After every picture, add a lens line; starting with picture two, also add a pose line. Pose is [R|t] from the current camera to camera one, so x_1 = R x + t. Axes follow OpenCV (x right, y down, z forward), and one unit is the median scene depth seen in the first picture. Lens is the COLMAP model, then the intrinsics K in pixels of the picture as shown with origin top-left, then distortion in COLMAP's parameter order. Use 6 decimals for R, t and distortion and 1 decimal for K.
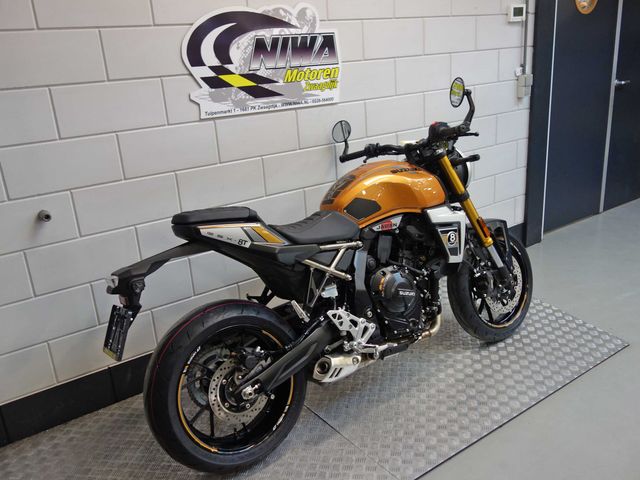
lens RADIAL K [[563.8, 0, 320.0], [0, 563.8, 240.0], [0, 0, 1]] dist [-0.000146, -0.006651]
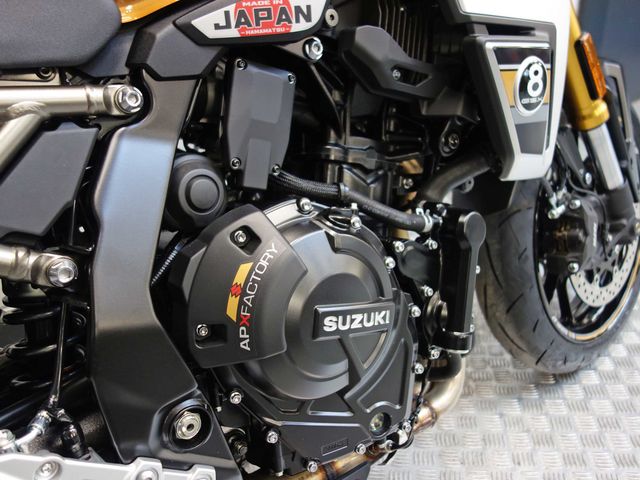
lens RADIAL K [[563.8, 0, 320.0], [0, 563.8, 240.0], [0, 0, 1]] dist [-0.000146, -0.006651]
pose [[0.996635, -0.026408, 0.077591, 0.118818], [0.013905, 0.987427, 0.157461, 0.025447], [-0.080773, -0.155852, 0.984472, 0.759086]]
